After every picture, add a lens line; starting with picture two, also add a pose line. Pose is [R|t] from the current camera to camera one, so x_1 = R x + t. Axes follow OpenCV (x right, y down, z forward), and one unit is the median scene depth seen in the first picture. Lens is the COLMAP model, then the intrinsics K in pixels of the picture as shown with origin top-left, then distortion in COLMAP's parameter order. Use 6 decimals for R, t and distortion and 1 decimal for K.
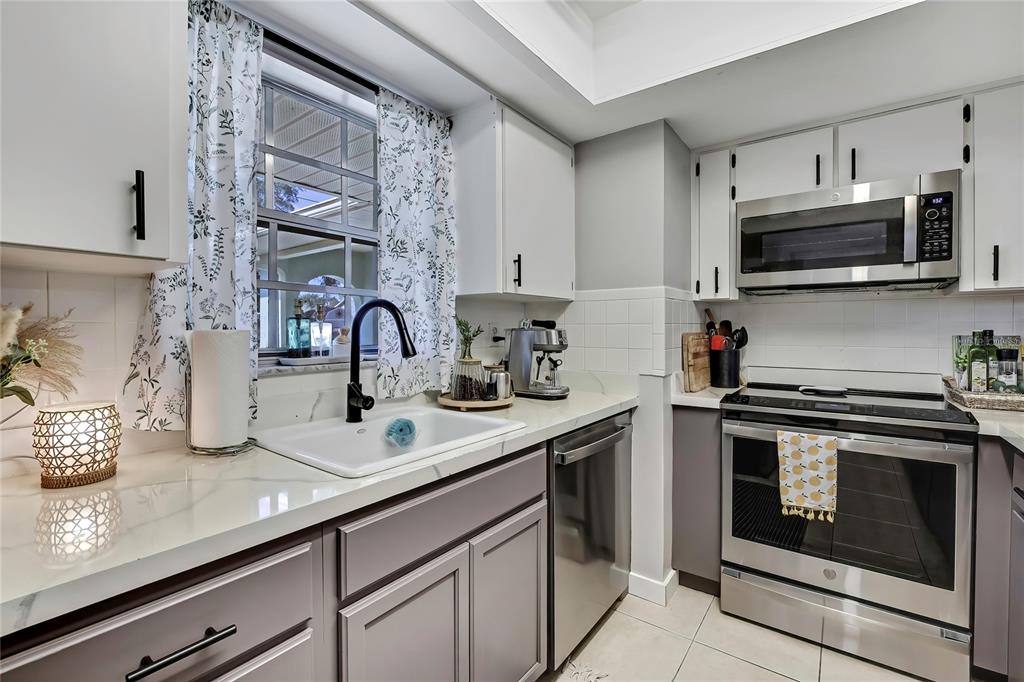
lens RADIAL K [[440.4, 0, 510.2], [0, 440.4, 331.8], [0, 0, 1]] dist [-0.011427, 0.000457]
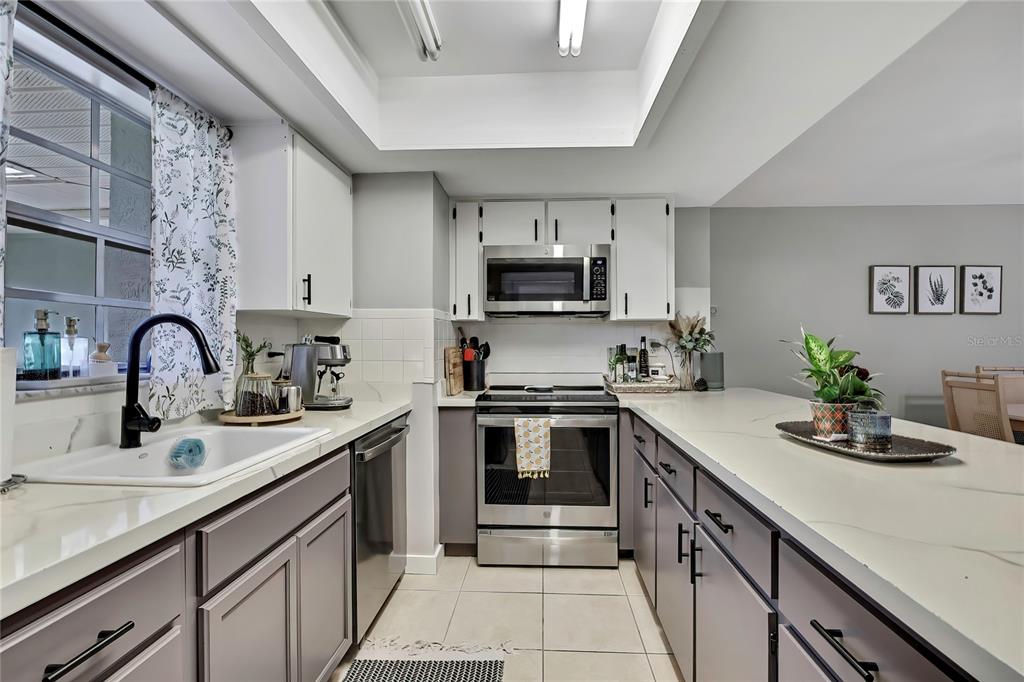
lens RADIAL K [[440.4, 0, 510.2], [0, 440.4, 331.8], [0, 0, 1]] dist [-0.011427, 0.000457]
pose [[0.838827, 0.013083, 0.544240, -0.149739], [0.003738, 0.999549, -0.029790, -0.003621], [-0.544385, 0.027022, 0.838400, -0.149299]]
